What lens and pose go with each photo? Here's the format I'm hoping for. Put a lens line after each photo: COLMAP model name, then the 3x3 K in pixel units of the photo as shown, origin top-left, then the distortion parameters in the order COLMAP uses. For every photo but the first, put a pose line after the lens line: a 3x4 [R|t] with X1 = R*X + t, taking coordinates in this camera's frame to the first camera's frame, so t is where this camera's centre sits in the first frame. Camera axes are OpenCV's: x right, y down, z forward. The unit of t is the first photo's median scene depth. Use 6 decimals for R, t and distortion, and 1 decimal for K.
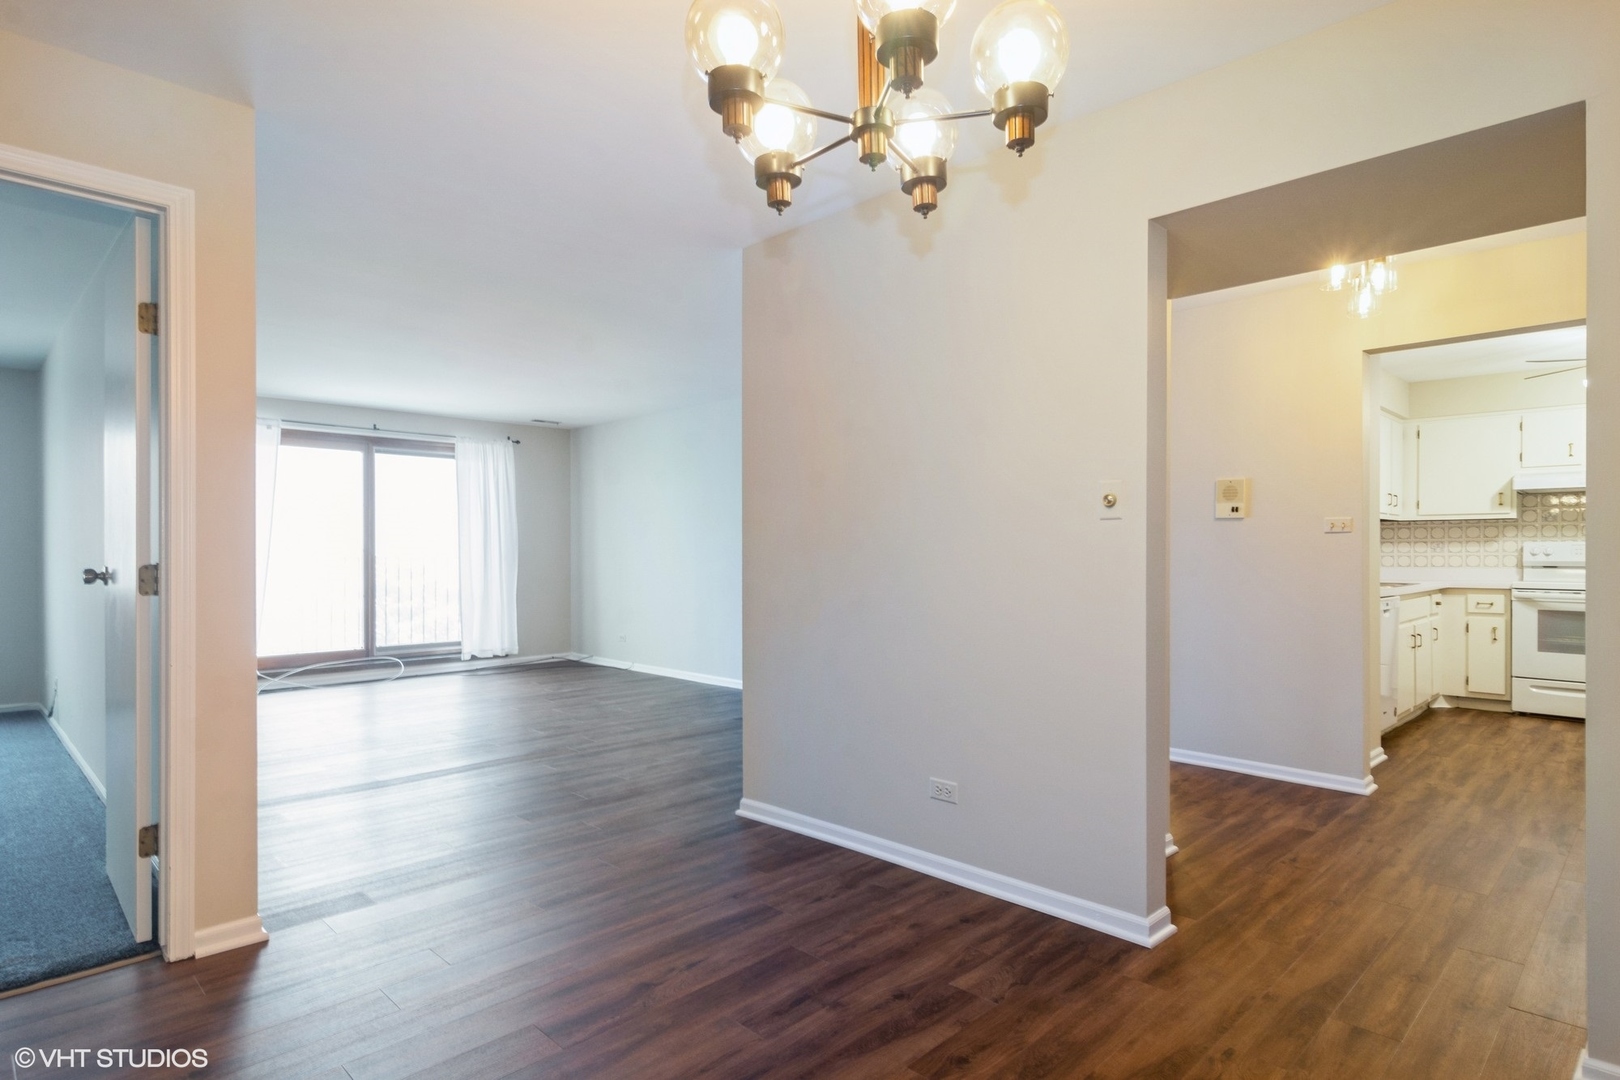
lens RADIAL K [[871.7, 0, 815.2], [0, 871.7, 553.0], [0, 0, 1]] dist [0.002514, 0.000201]
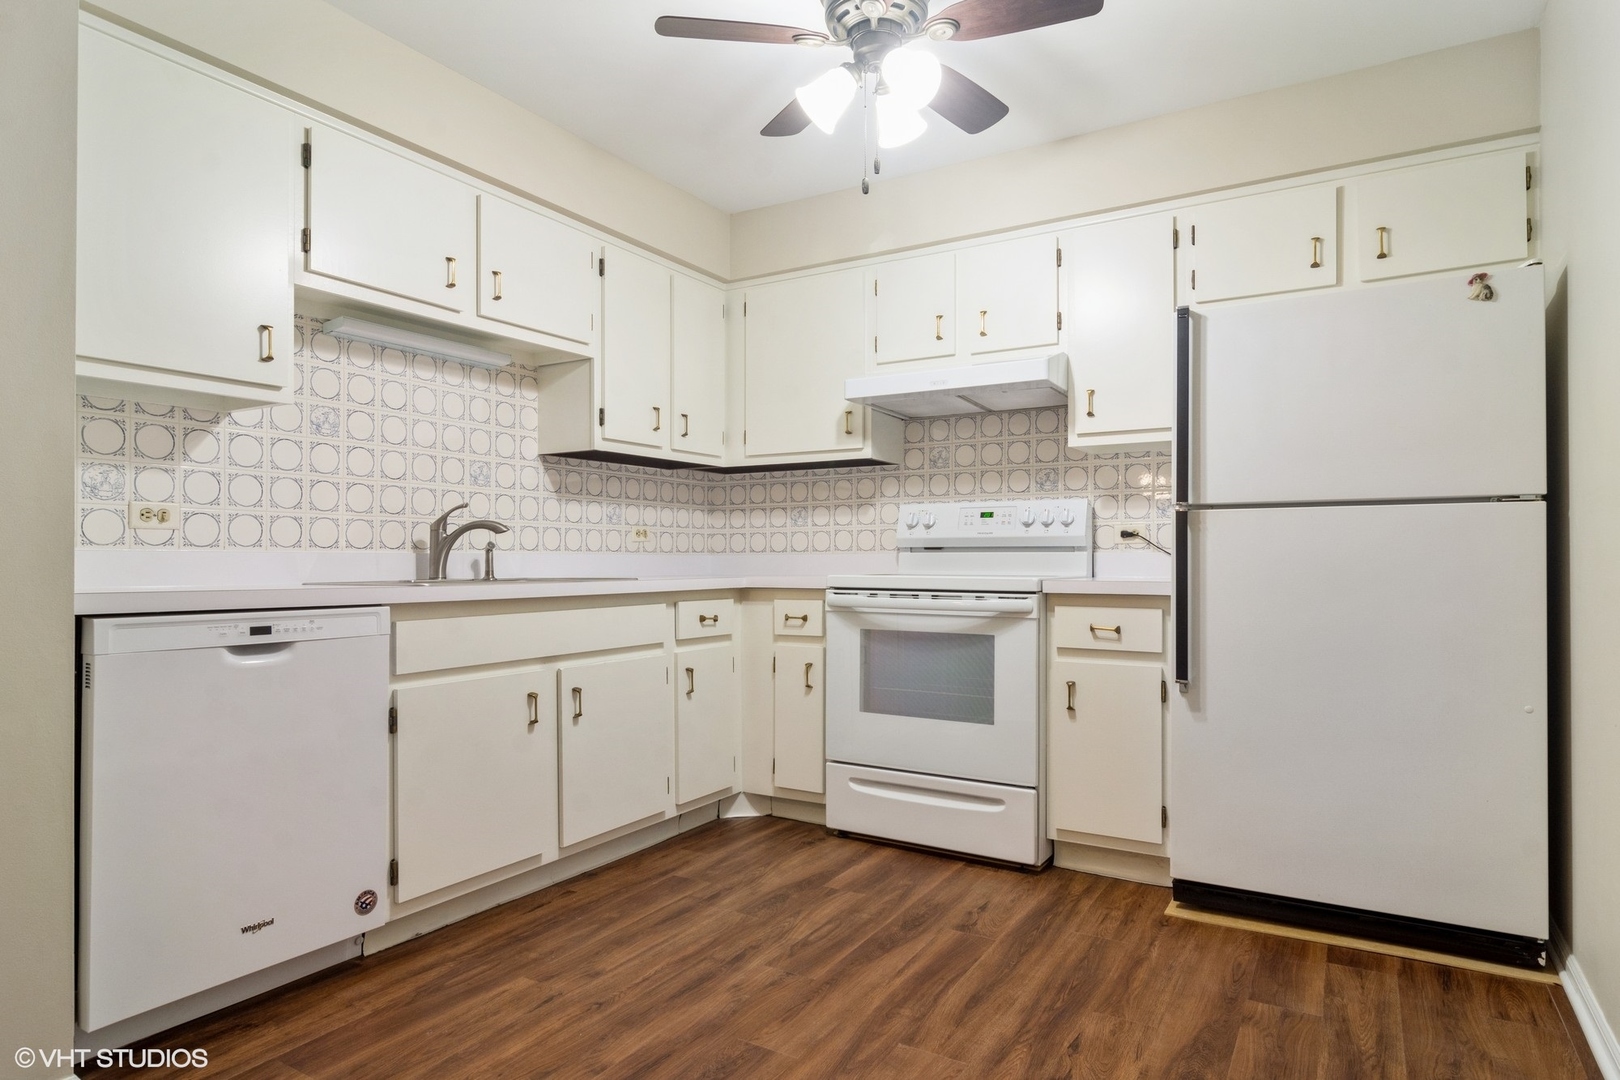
lens RADIAL K [[920.5, 0, 802.7], [0, 920.5, 550.0], [0, 0, 1]] dist [-0.008022, -0.000523]
pose [[0.973288, 0.001755, 0.229582, 0.638459], [0.001006, 0.999929, -0.011906, 0.024039], [-0.229587, 0.011819, 0.973216, 0.462078]]
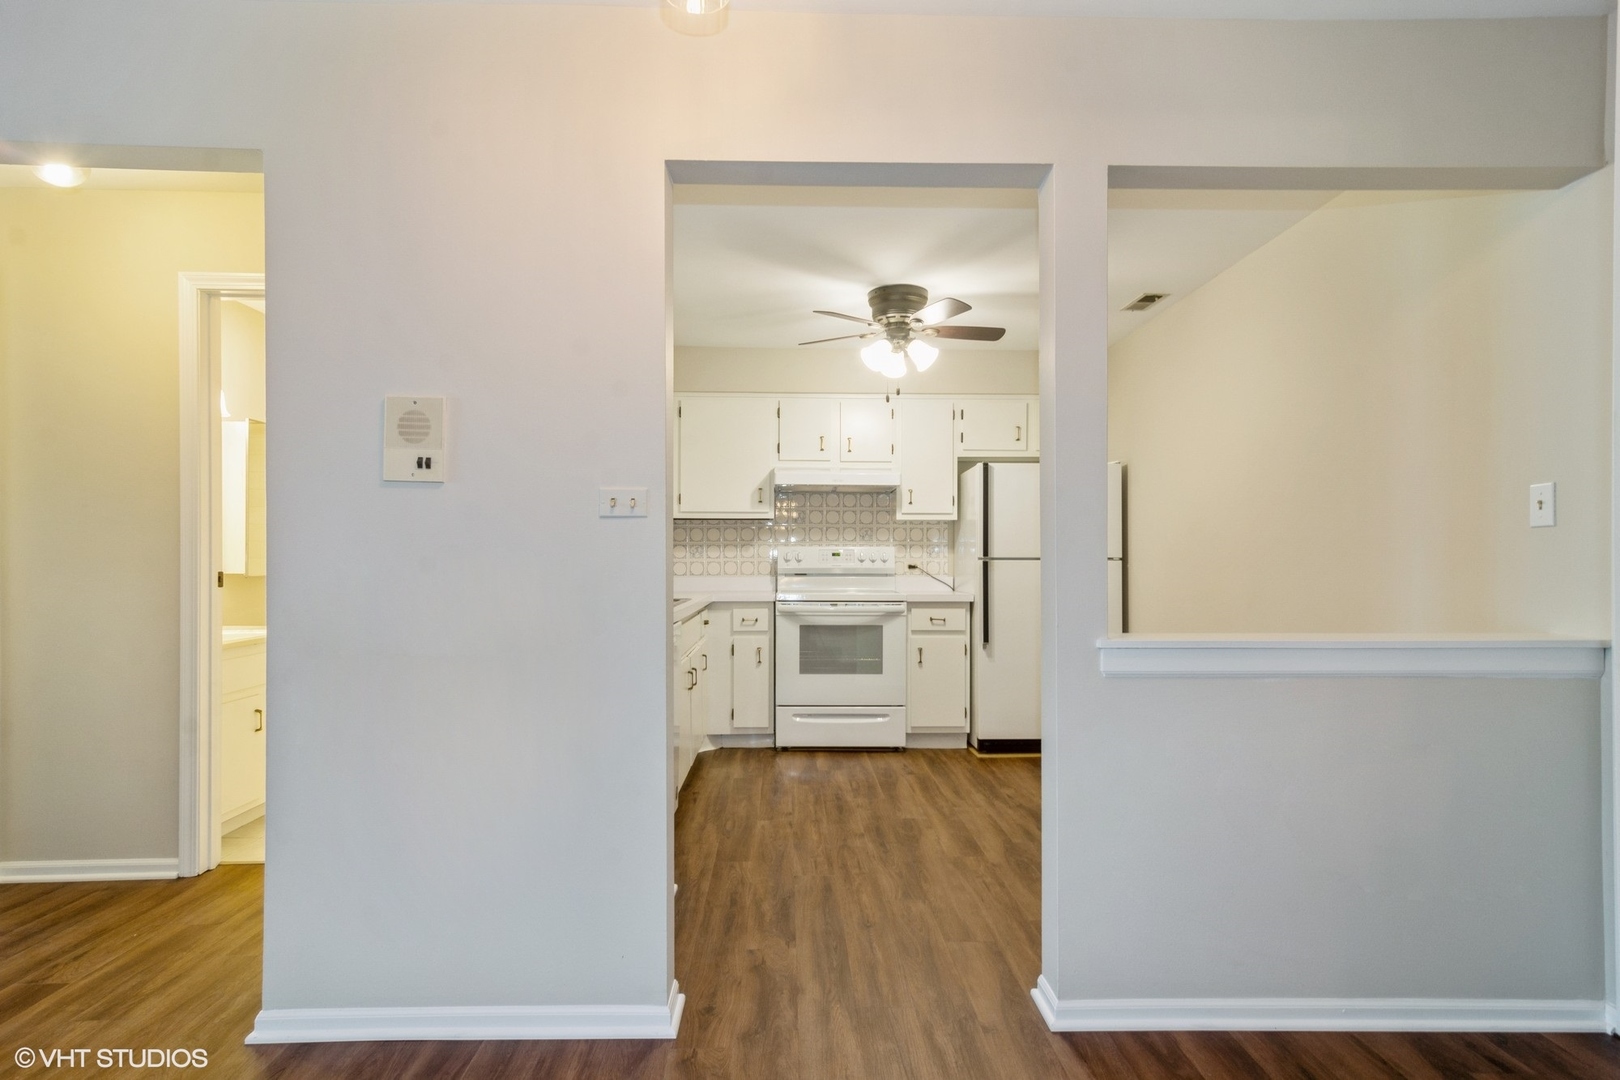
lens RADIAL K [[871.7, 0, 800.9], [0, 871.7, 551.7], [0, 0, 1]] dist [0.002514, 0.000201]
pose [[0.699762, 0.005815, 0.714352, 0.207472], [0.000313, 0.999964, -0.008446, 0.000358], [-0.714376, 0.006133, 0.699736, 0.381989]]
